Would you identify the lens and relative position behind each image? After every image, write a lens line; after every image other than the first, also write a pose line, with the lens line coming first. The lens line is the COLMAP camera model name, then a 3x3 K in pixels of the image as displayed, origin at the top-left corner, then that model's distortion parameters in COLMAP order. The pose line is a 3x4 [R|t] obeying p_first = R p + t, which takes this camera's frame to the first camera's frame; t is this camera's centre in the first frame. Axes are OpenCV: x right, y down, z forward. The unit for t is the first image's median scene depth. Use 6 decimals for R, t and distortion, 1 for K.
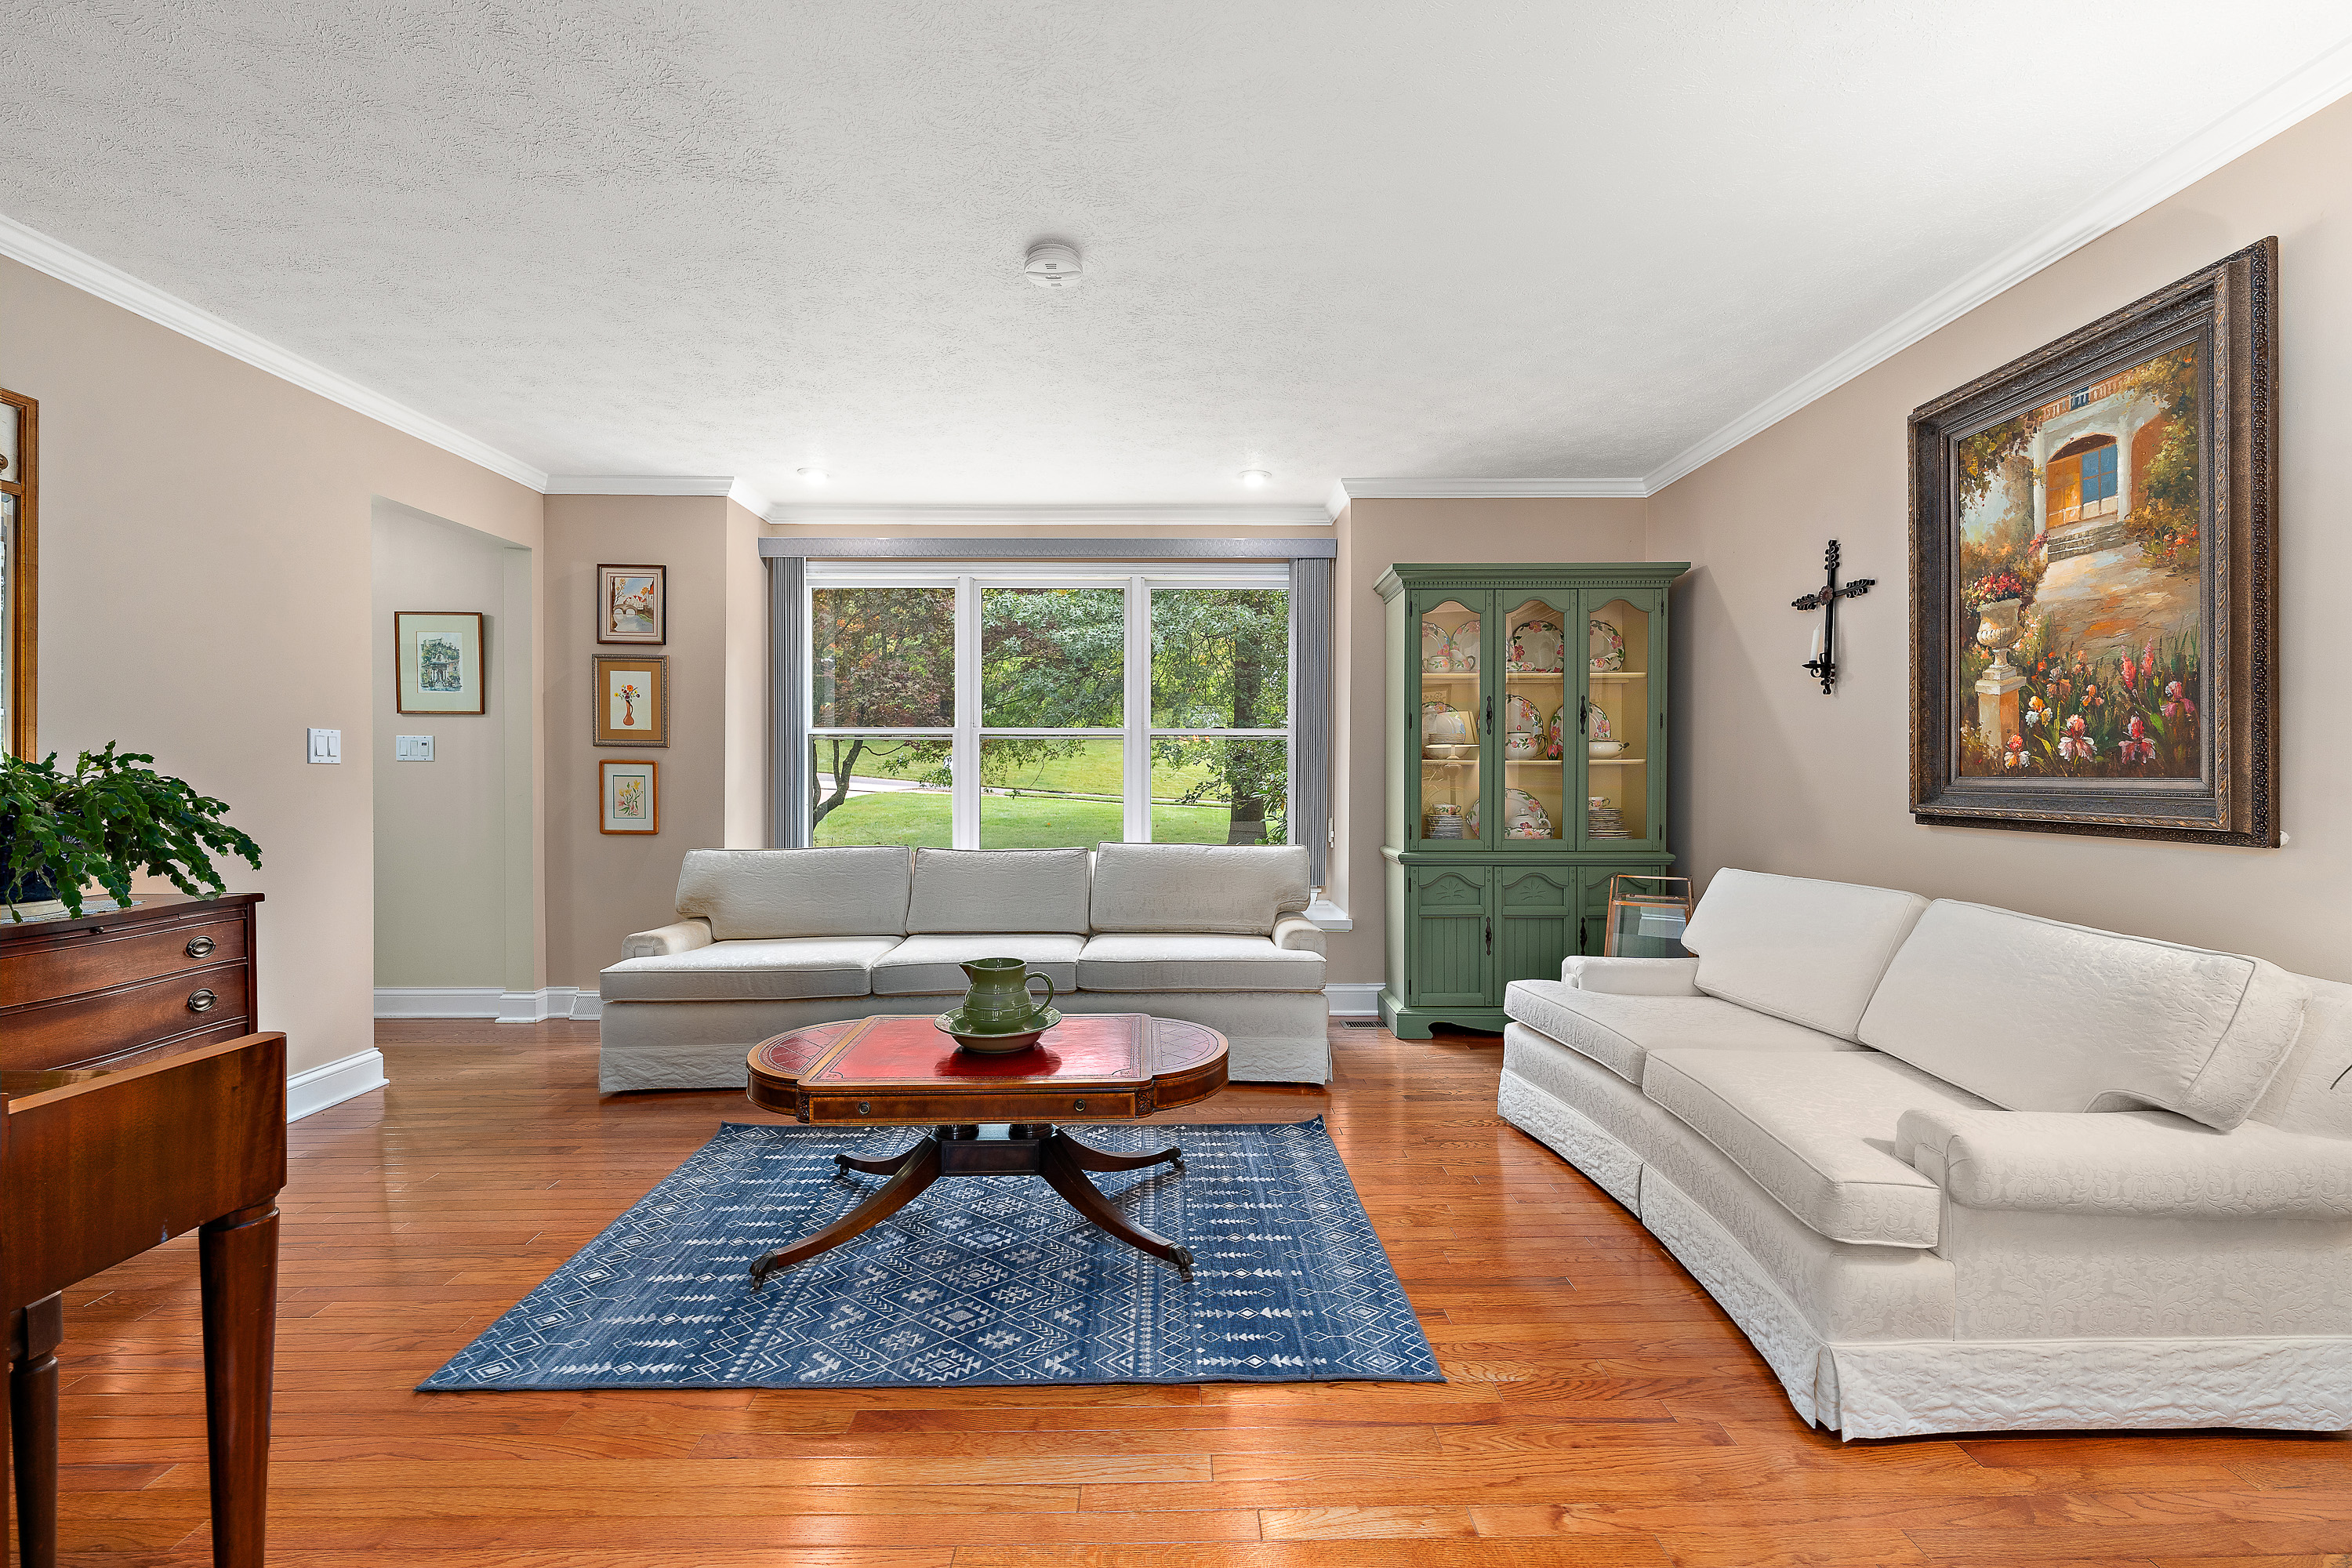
lens RADIAL K [[953.7, 0, 1183.5], [0, 953.7, 785.2], [0, 0, 1]] dist [-0.000506, -0.000273]
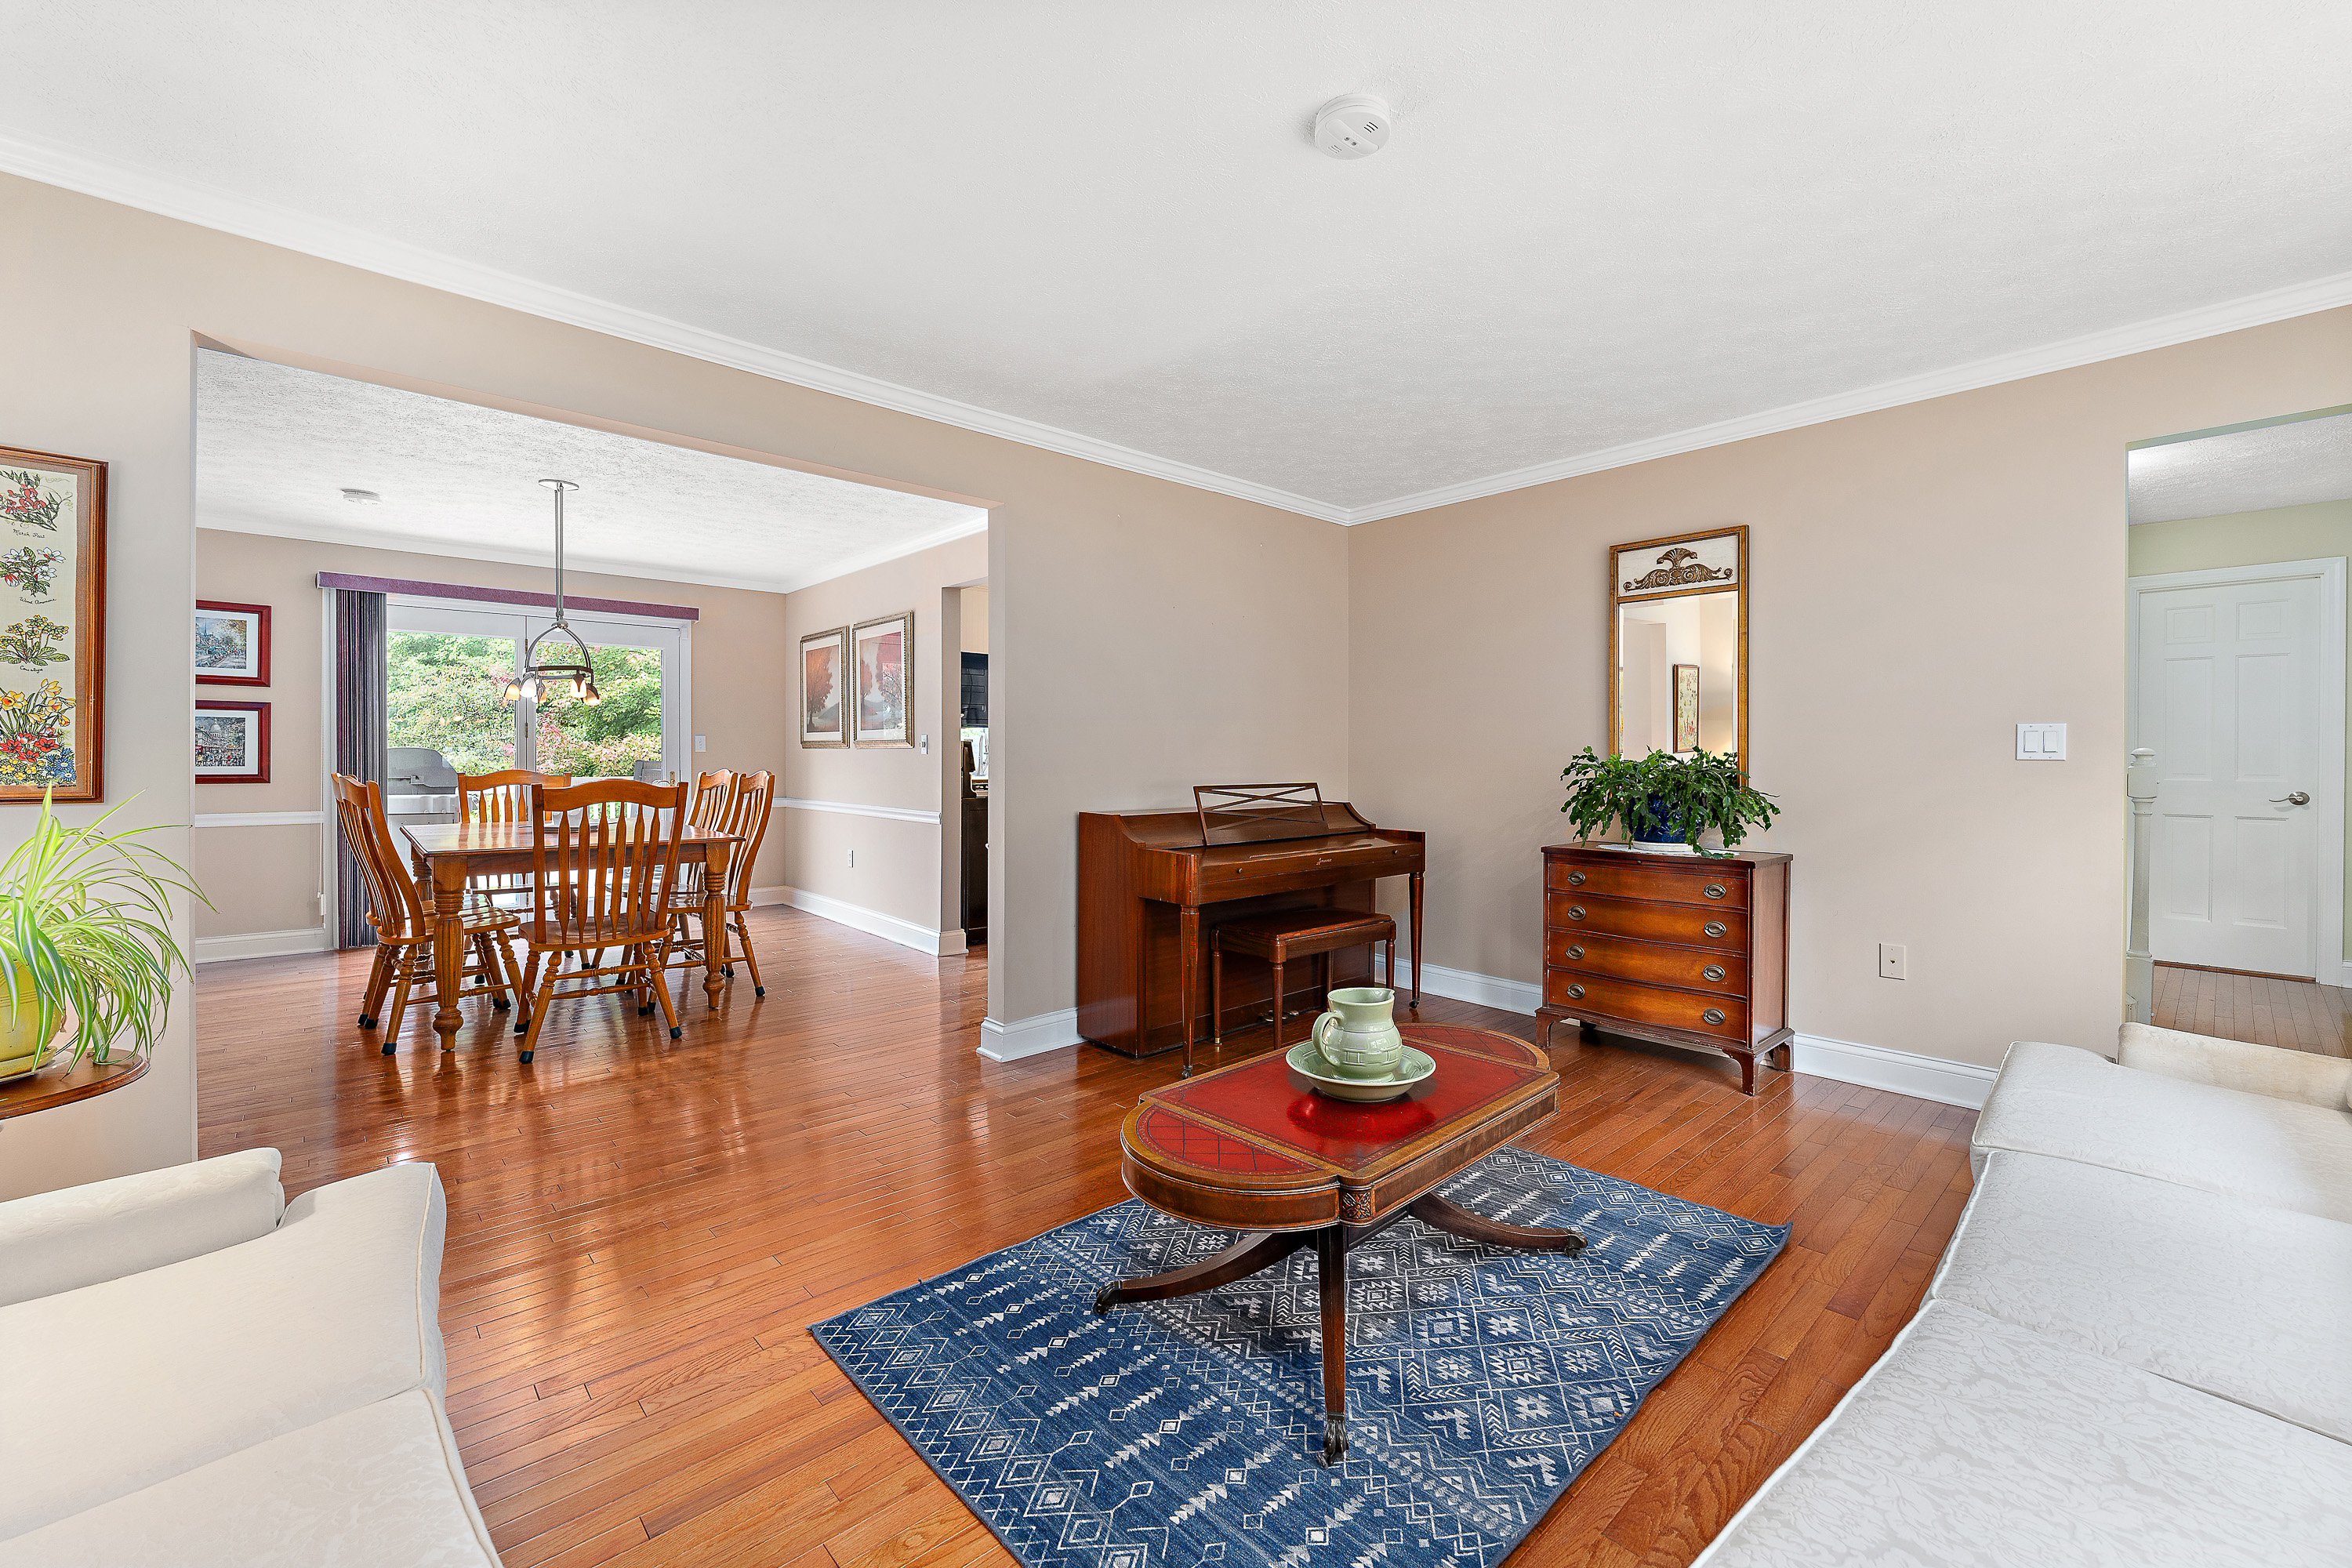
lens RADIAL K [[953.7, 0, 1178.5], [0, 953.7, 764.7], [0, 0, 1]] dist [-0.000506, -0.000273]
pose [[-0.751259, 0.005167, -0.659987, 0.383517], [-0.008521, 0.999810, 0.017527, -0.028091], [0.659952, 0.018791, -0.751073, 1.187892]]
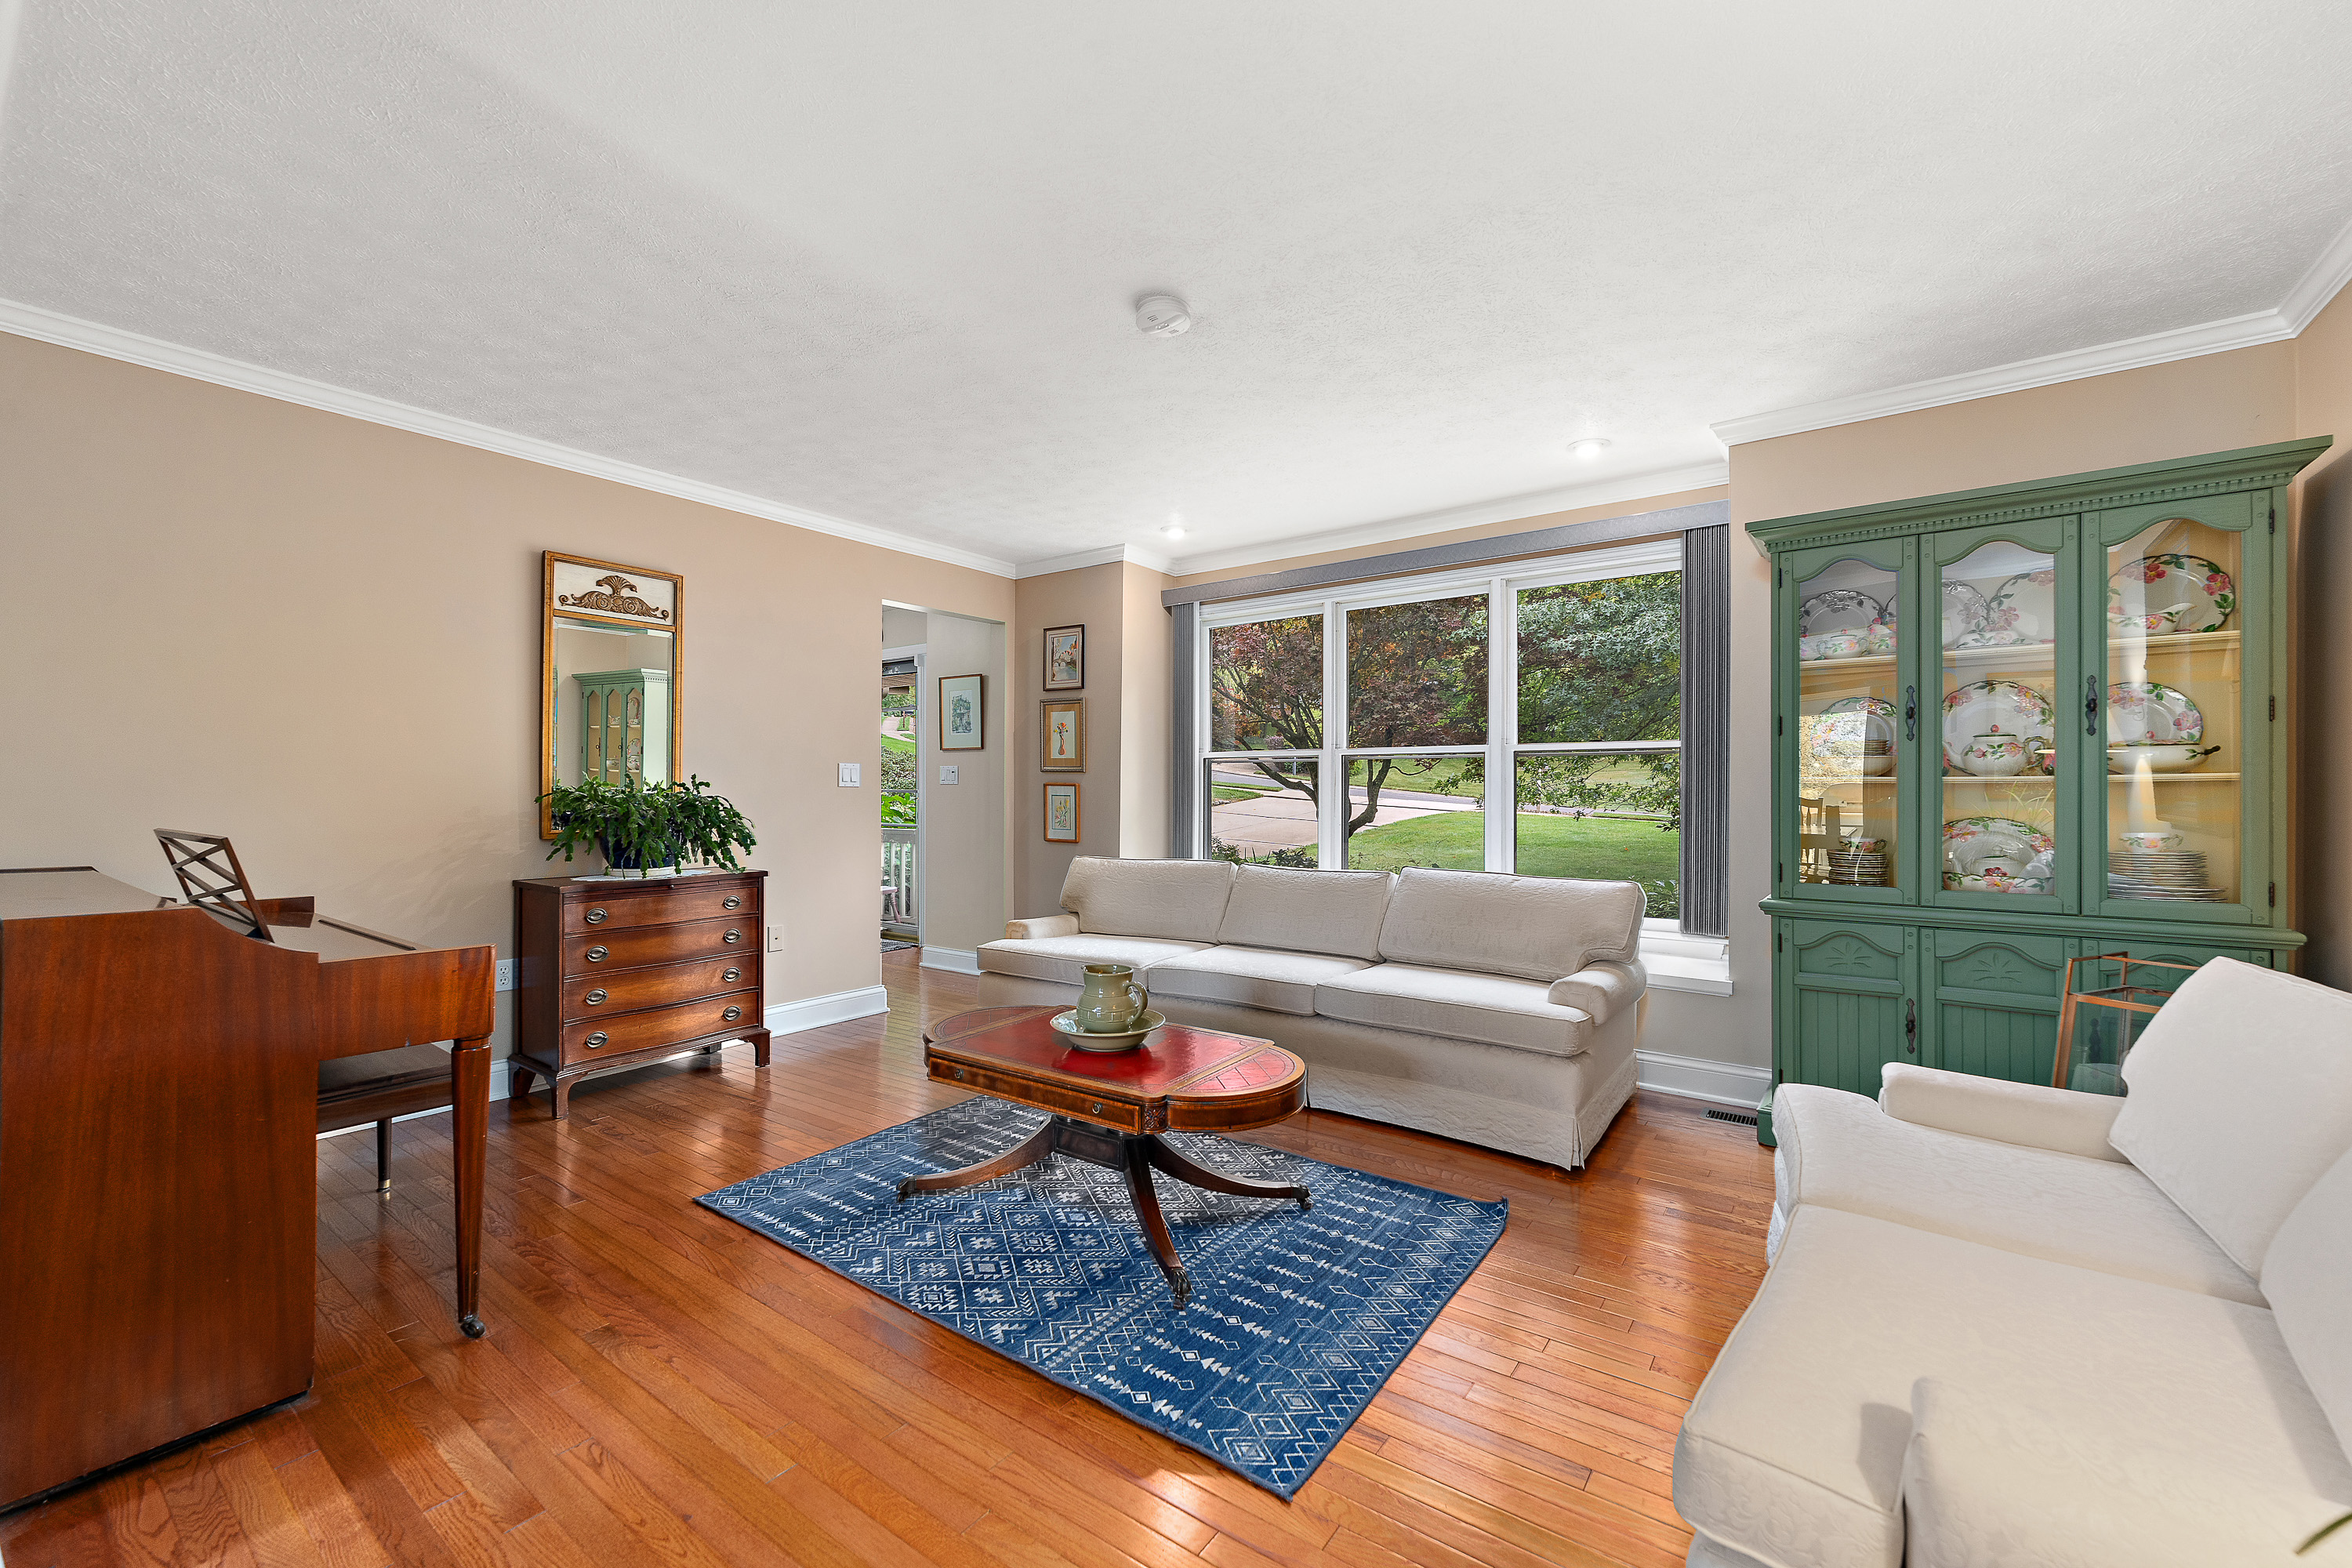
lens RADIAL K [[953.7, 0, 1167.9], [0, 953.7, 788.0], [0, 0, 1]] dist [-0.000506, -0.000273]
pose [[0.793245, -0.001739, -0.608900, 0.406413], [-0.007747, 0.999886, -0.012949, -0.005828], [0.608853, 0.014989, 0.793141, 0.134229]]
